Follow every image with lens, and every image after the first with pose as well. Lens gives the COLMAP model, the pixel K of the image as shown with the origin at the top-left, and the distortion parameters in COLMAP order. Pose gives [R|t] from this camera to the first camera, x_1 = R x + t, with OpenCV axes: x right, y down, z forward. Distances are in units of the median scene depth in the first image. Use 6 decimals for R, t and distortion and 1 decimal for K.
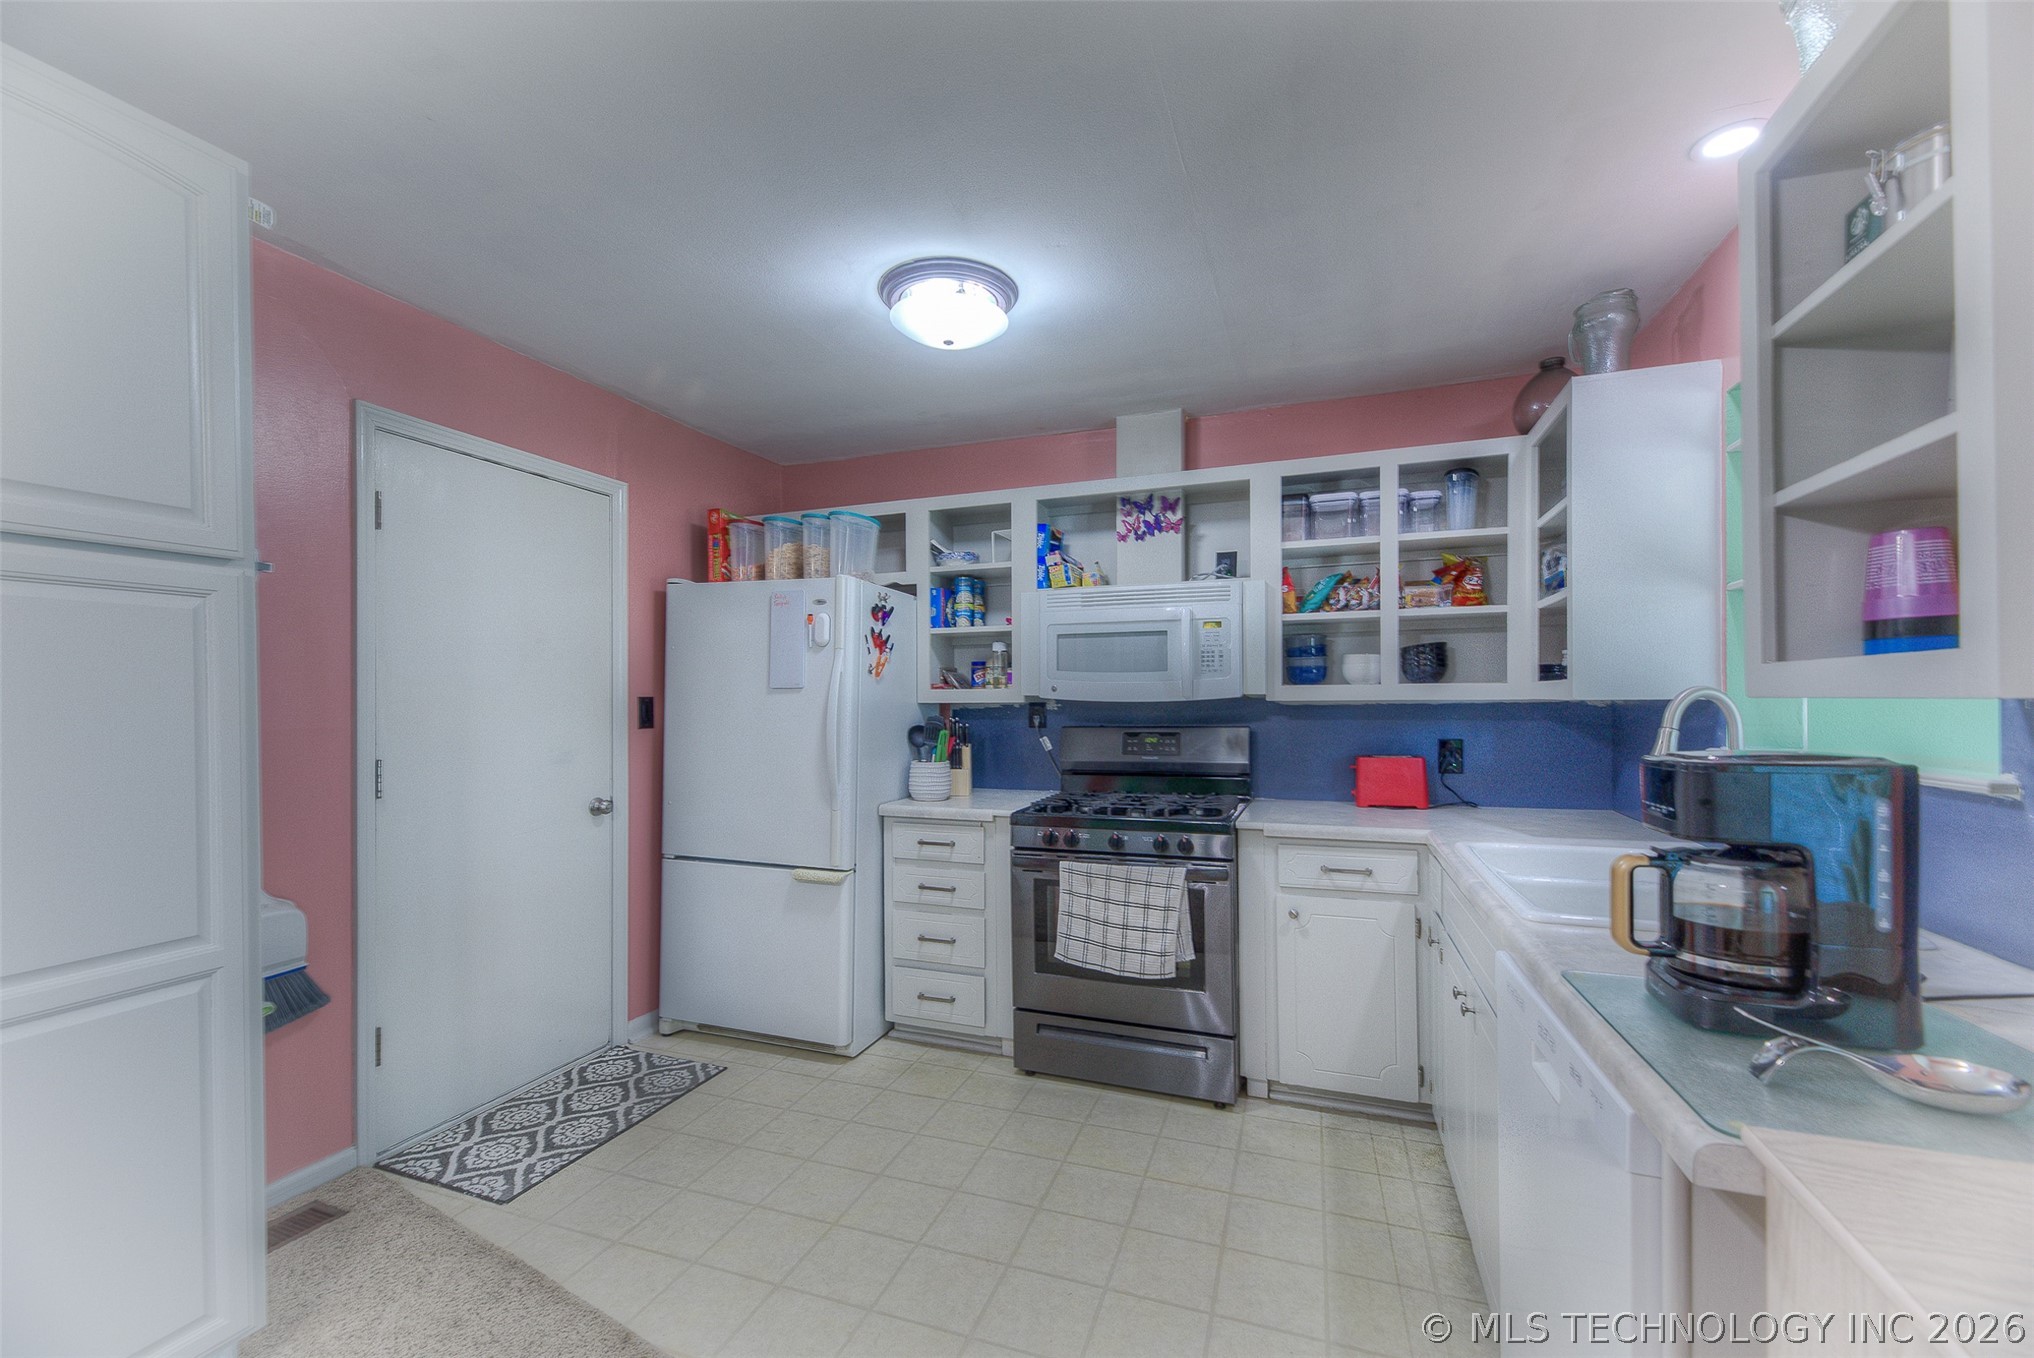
lens RADIAL K [[835.6, 0, 1014.1], [0, 835.6, 701.7], [0, 0, 1]] dist [0.014498, 0.000074]
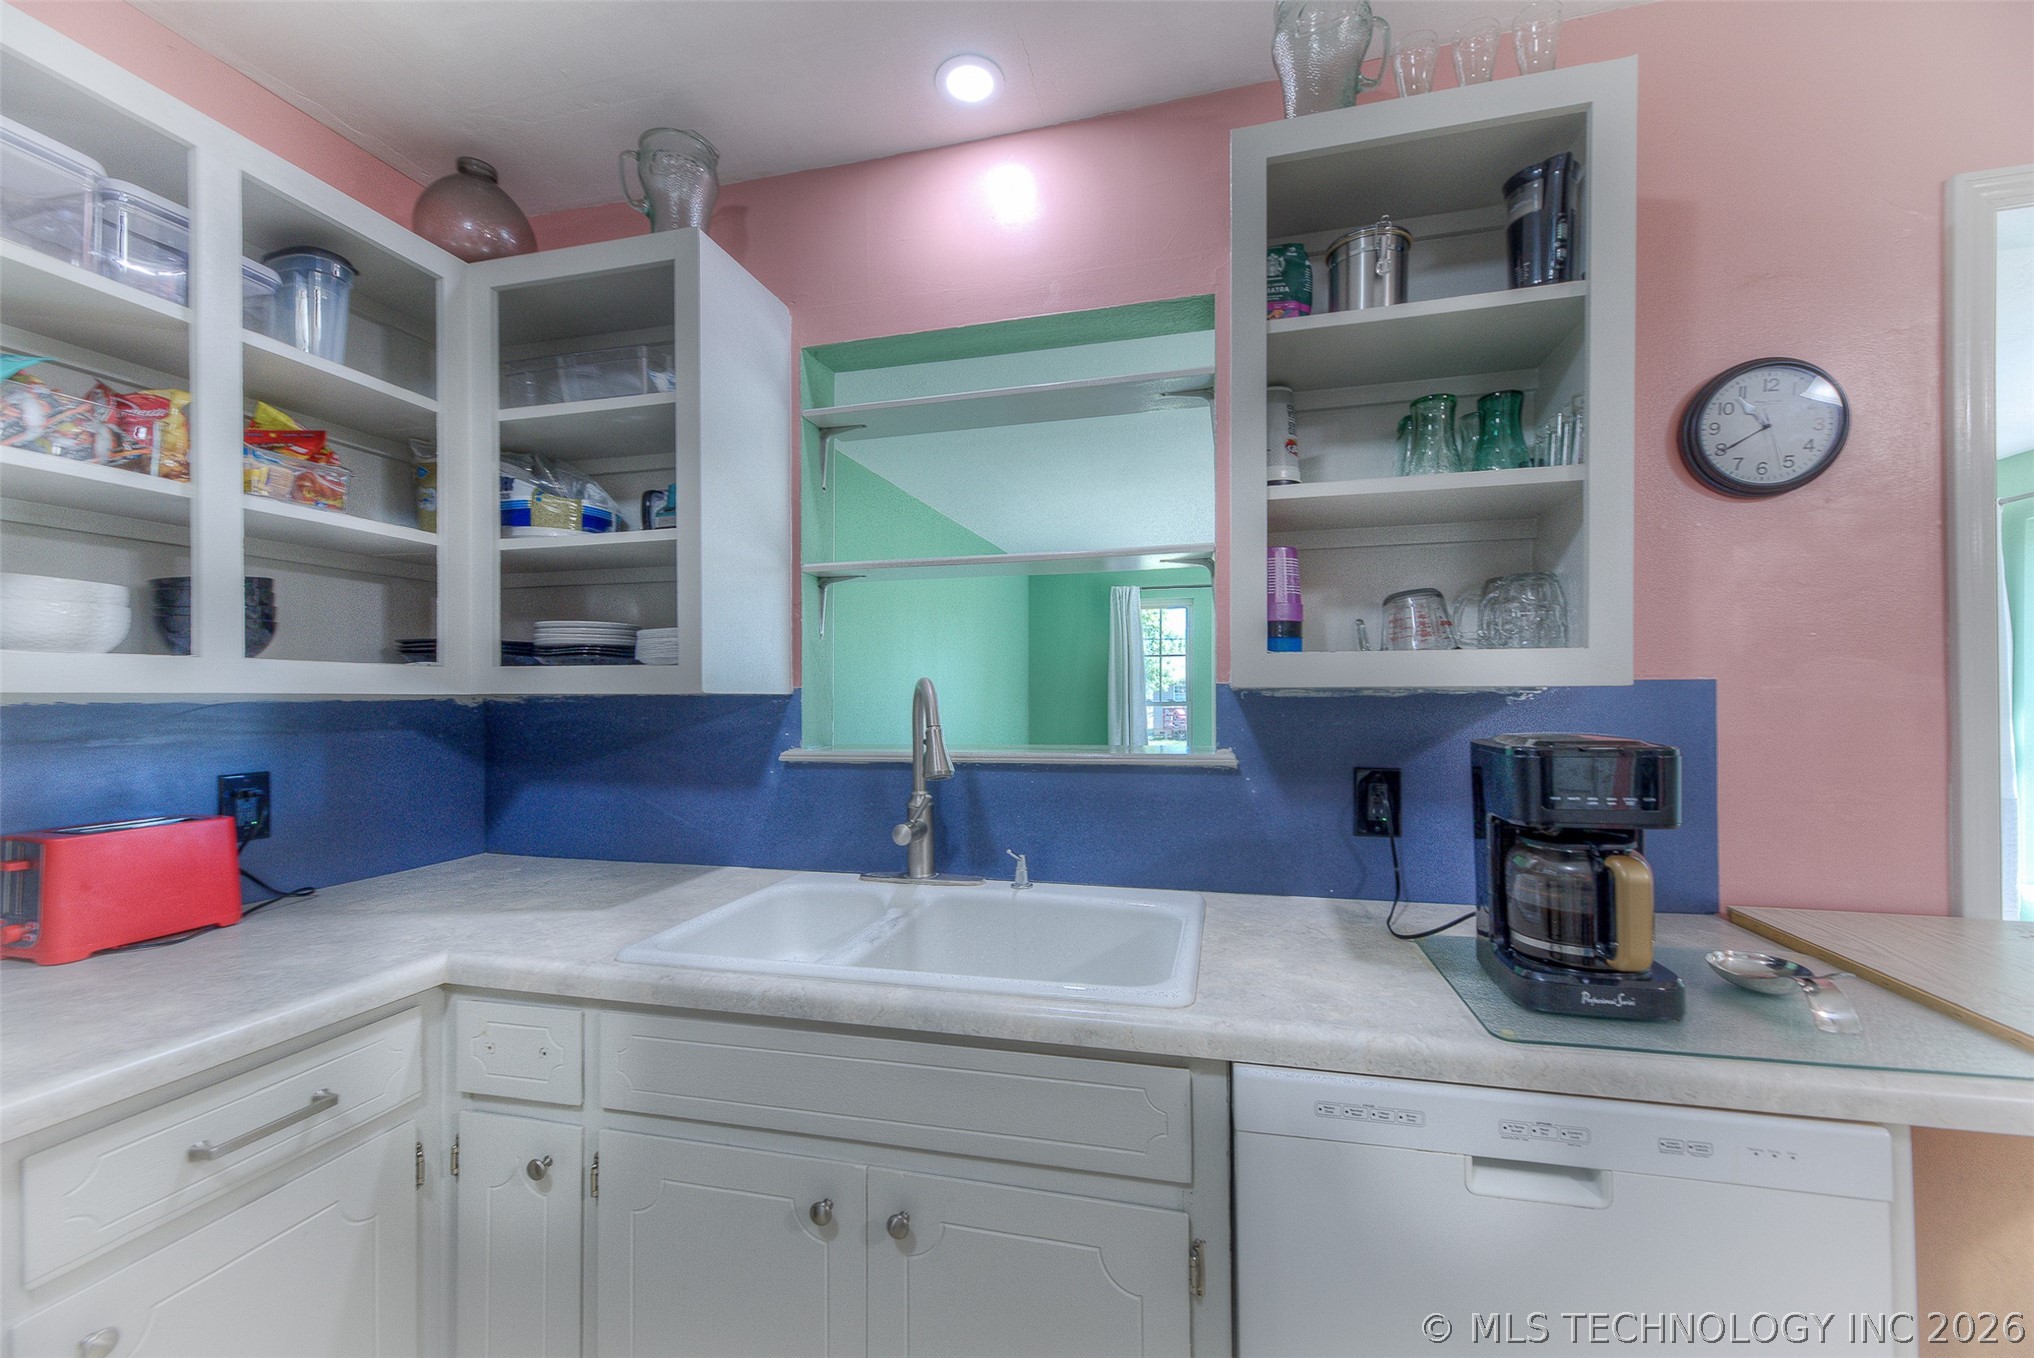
lens RADIAL K [[817.5, 0, 1009.8], [0, 817.5, 696.1], [0, 0, 1]] dist [0.011516, -0.000122]
pose [[-0.097729, 0.011255, 0.995149, -0.021438], [0.006251, 0.999923, -0.010695, 0.006012], [-0.995193, 0.005175, -0.097792, 0.589863]]
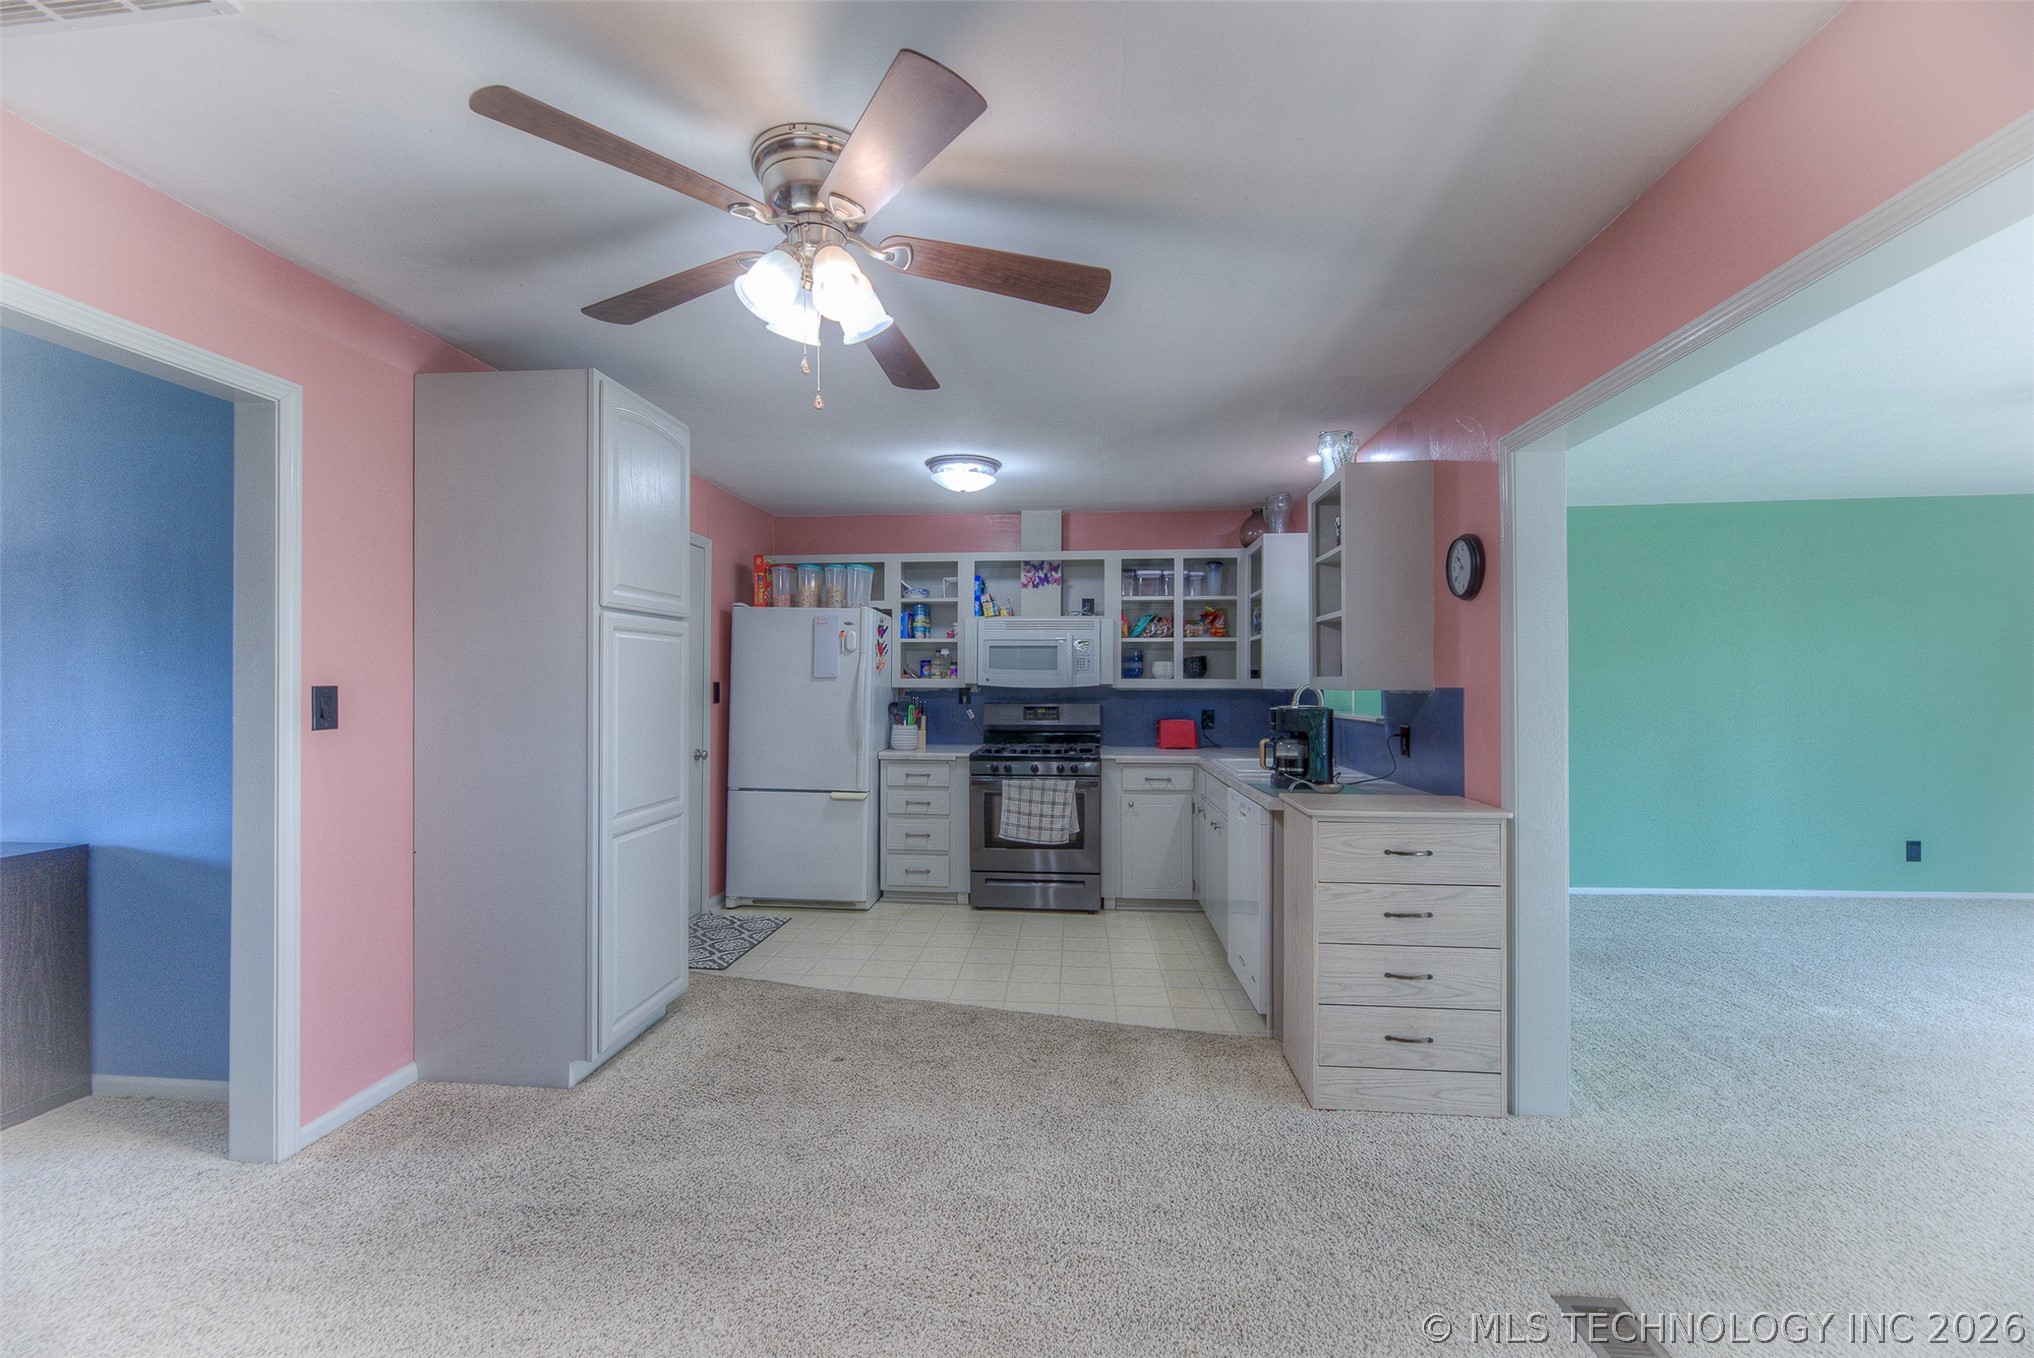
lens RADIAL K [[846.6, 0, 1007.8], [0, 846.6, 682.8], [0, 0, 1]] dist [0.013859, -0.000048]
pose [[0.966926, 0.008493, 0.254915, -0.348038], [-0.007748, 0.999962, -0.003926, -0.002793], [-0.254939, 0.001821, 0.966955, -0.627308]]
